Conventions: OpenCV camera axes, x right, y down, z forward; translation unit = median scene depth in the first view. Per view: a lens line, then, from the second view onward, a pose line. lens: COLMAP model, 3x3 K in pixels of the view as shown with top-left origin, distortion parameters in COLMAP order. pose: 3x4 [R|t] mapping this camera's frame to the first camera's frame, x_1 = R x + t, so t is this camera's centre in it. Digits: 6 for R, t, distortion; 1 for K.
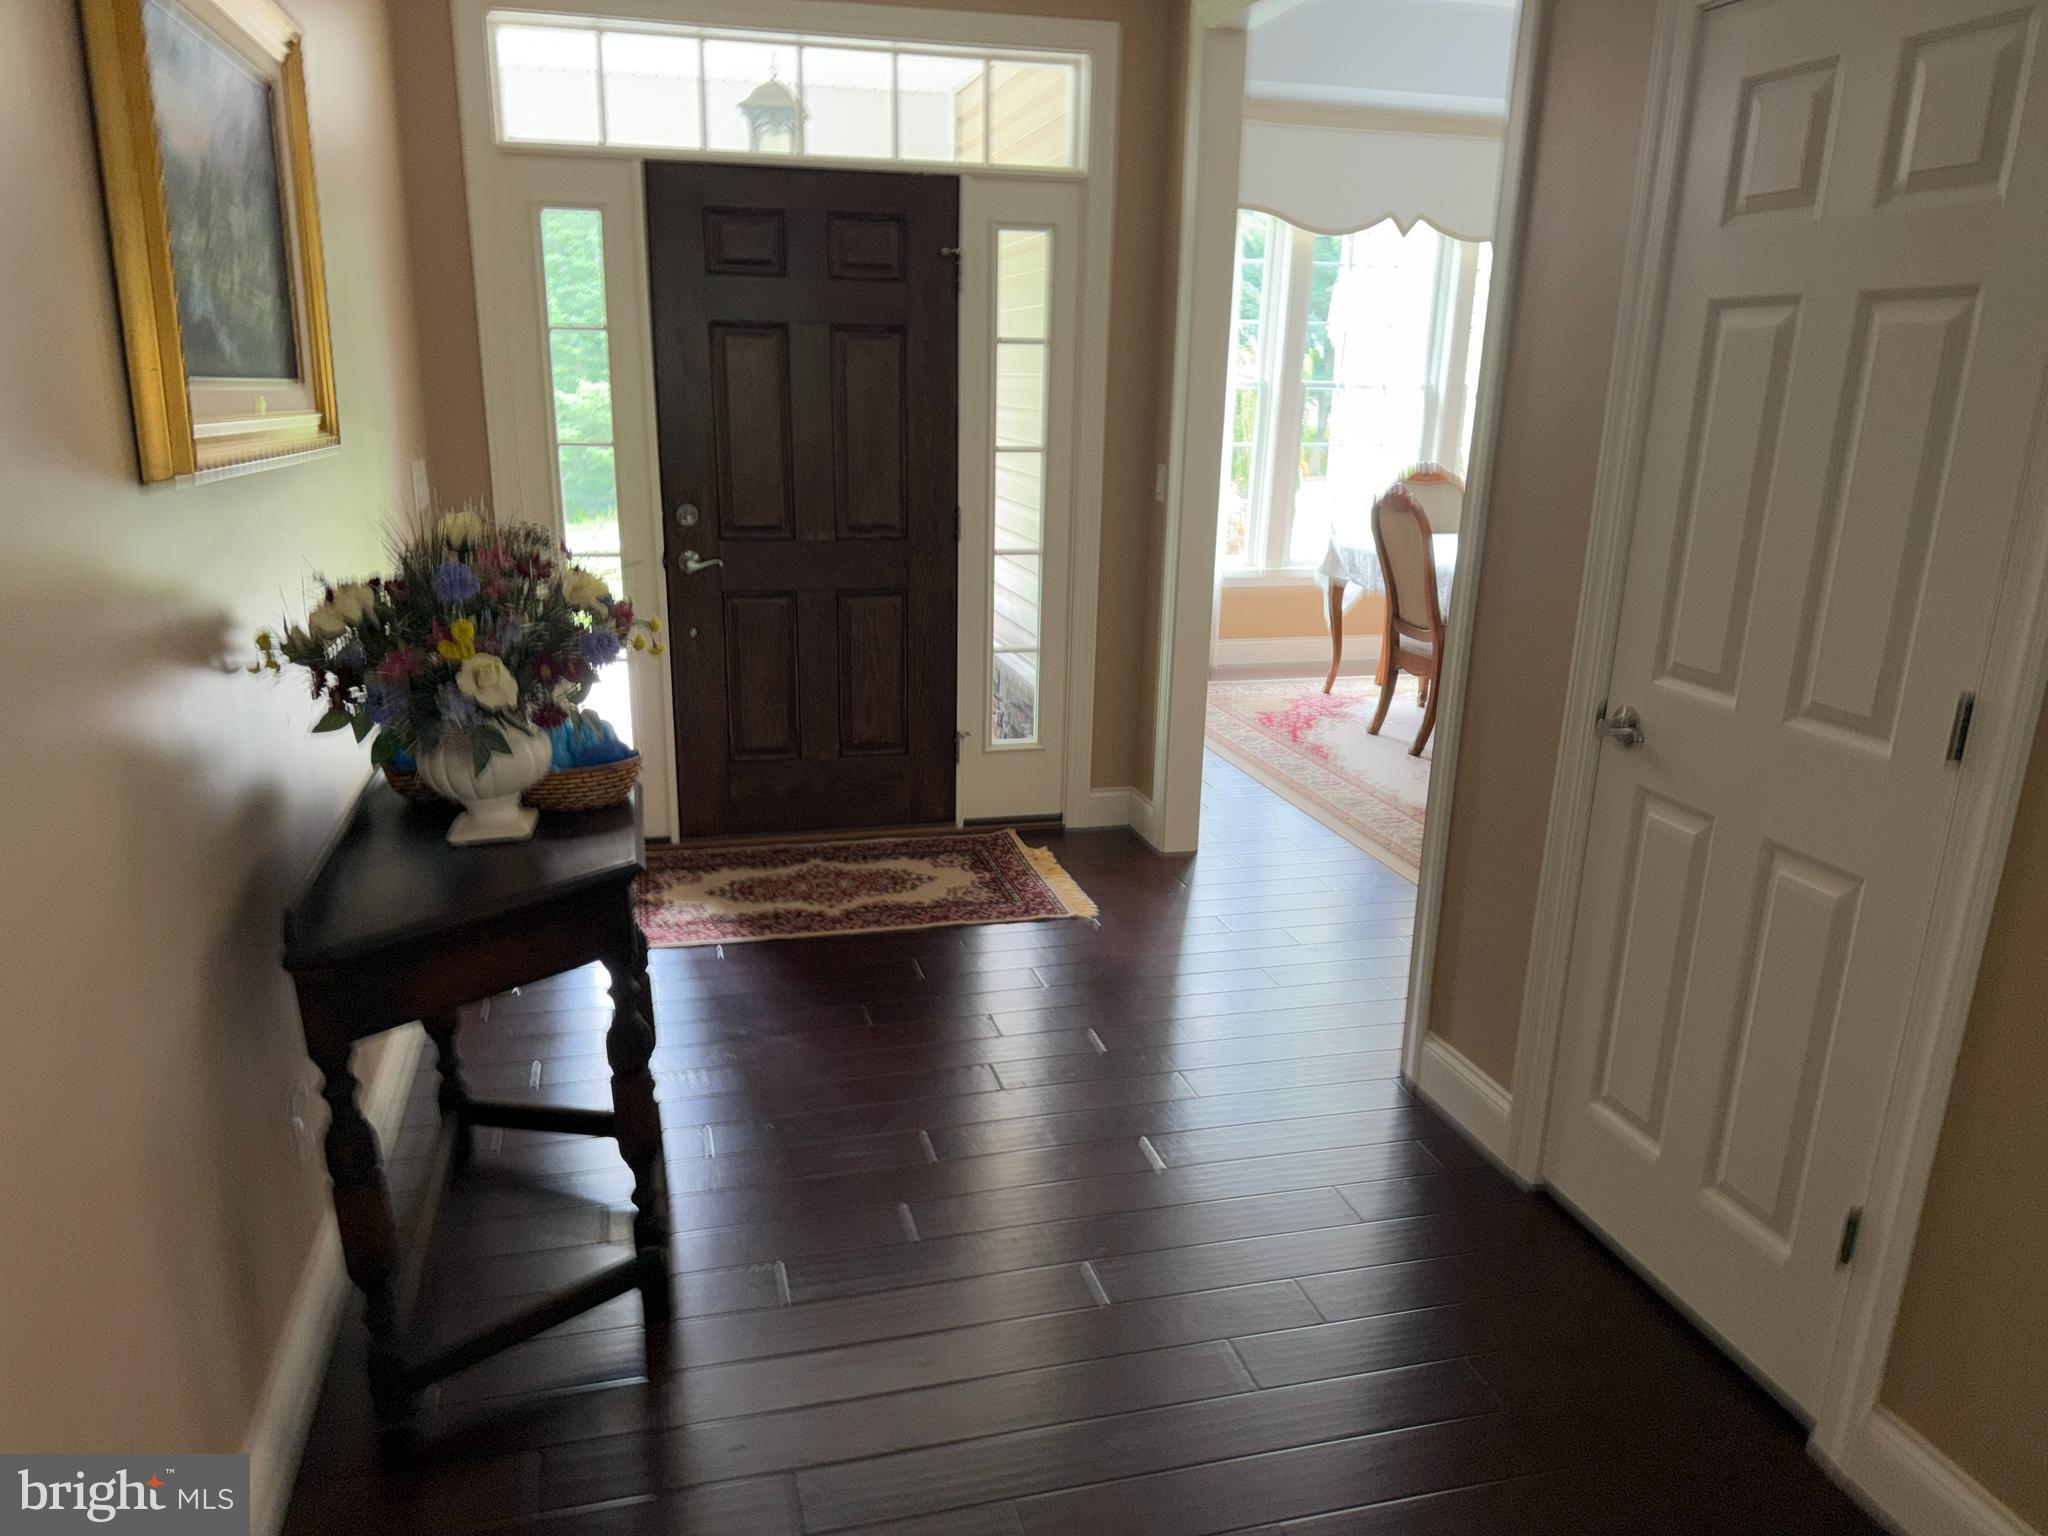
lens RADIAL K [[1448.1, 0, 1024.8], [0, 1448.1, 773.6], [0, 0, 1]] dist [0.056777, -0.066472]
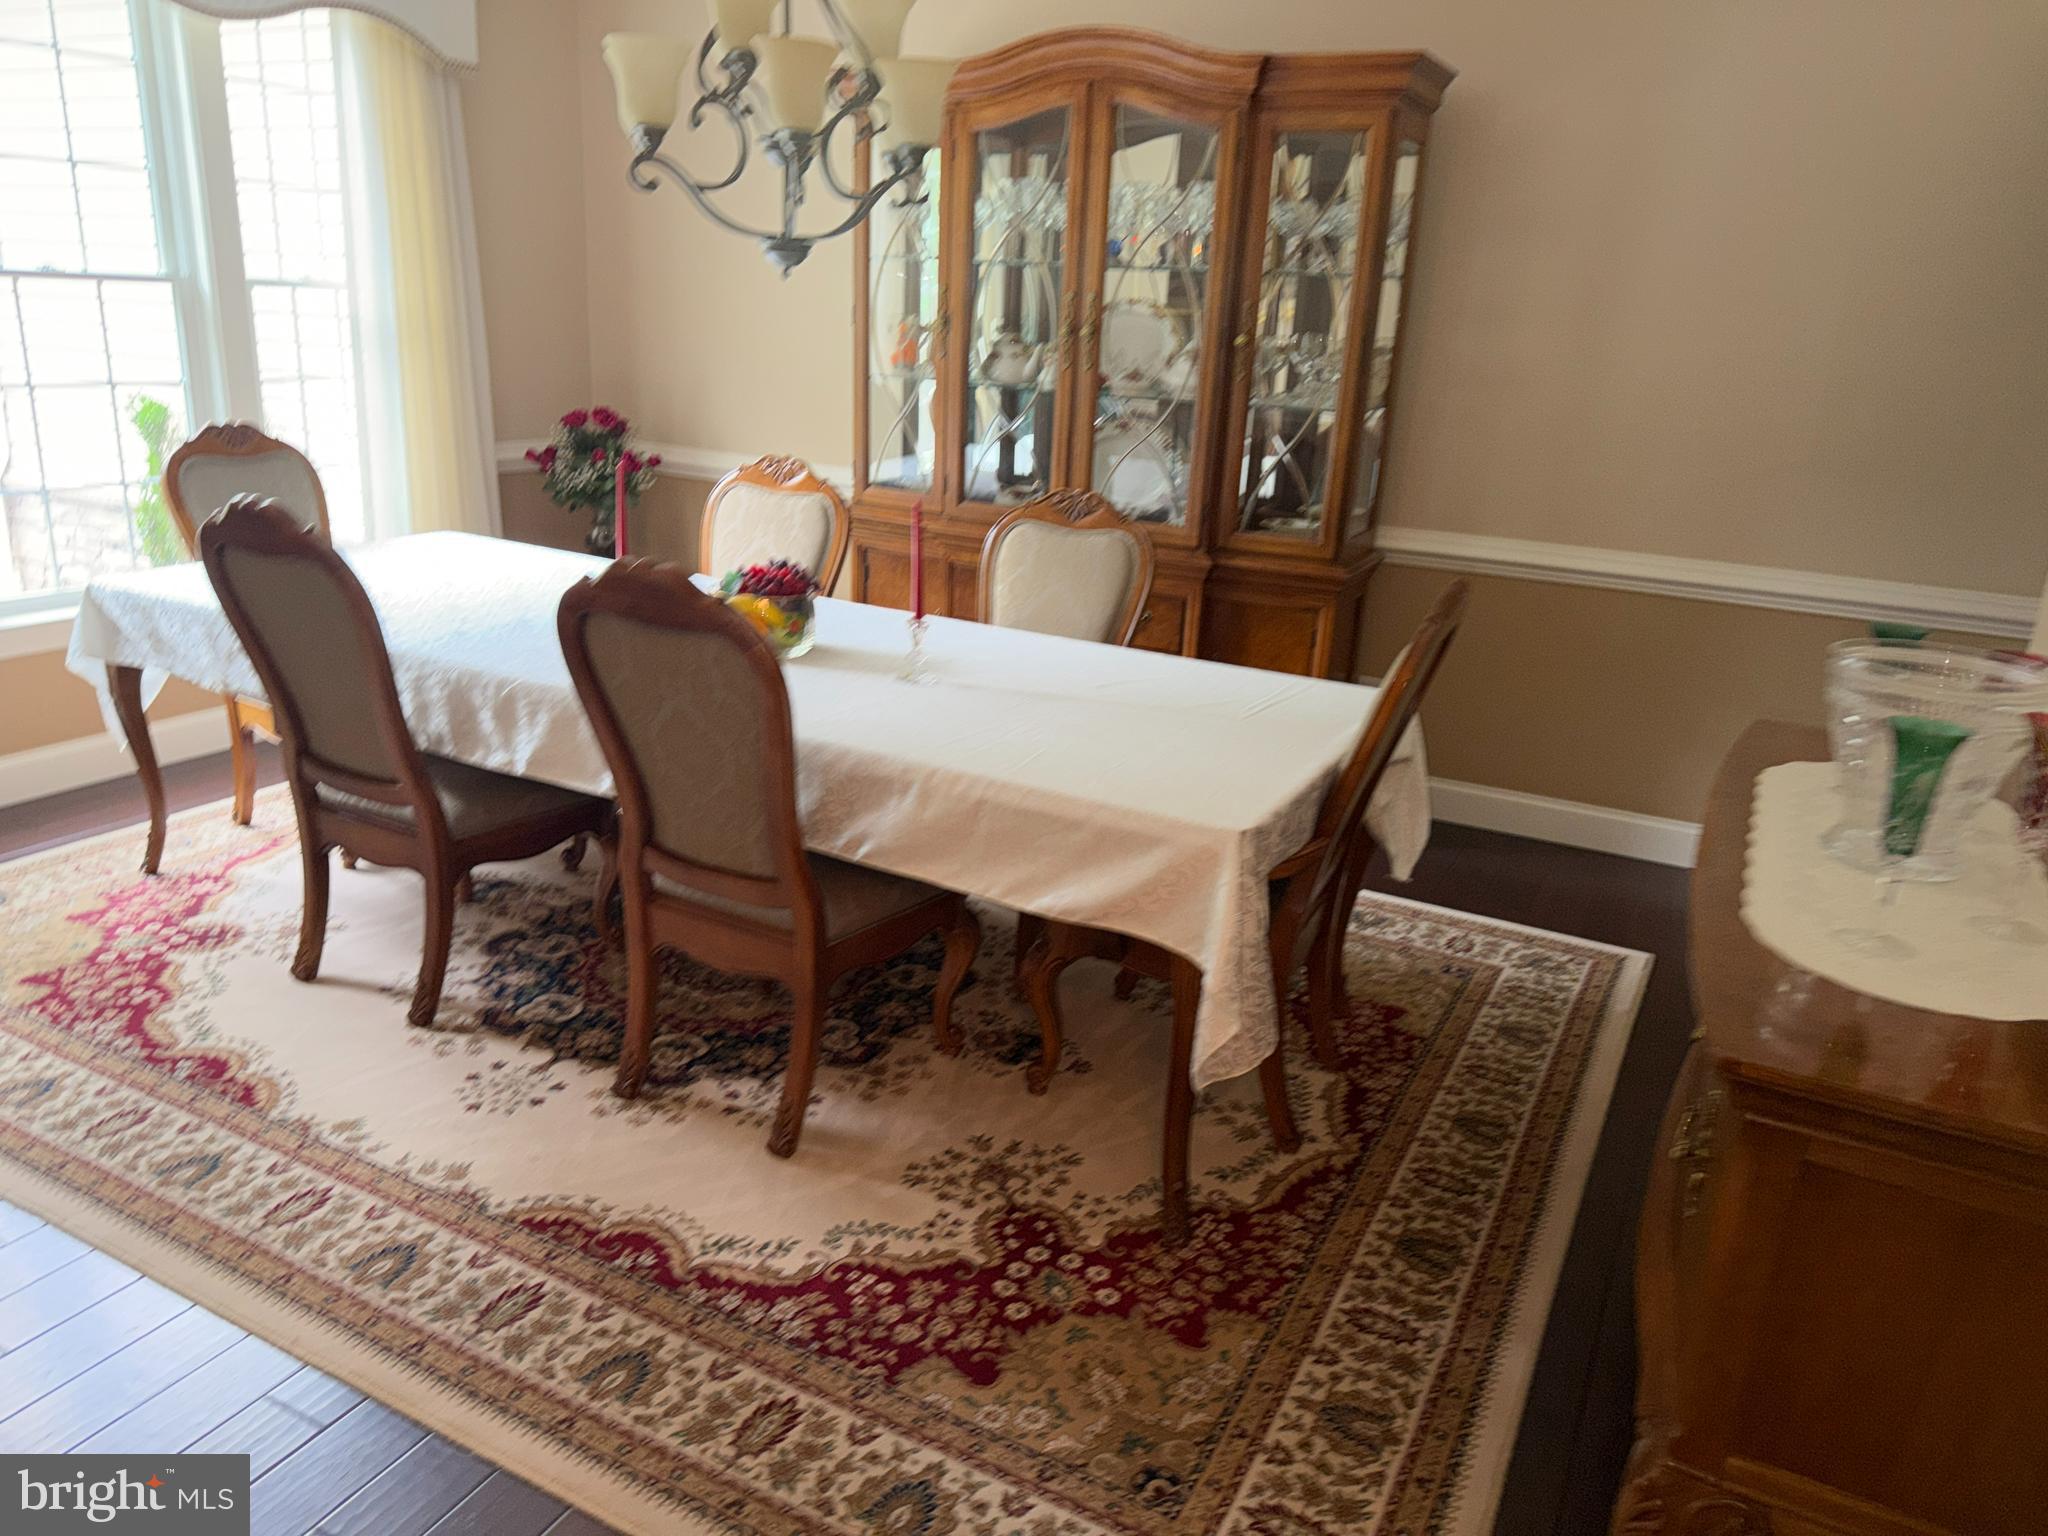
lens RADIAL K [[1448.1, 0, 1023.3], [0, 1448.1, 768.7], [0, 0, 1]] dist [0.056777, -0.066472]
pose [[0.673770, -0.229078, 0.702536, 0.062446], [0.172965, 0.973213, 0.151456, -0.133099], [-0.718413, 0.019468, 0.695345, 0.452801]]
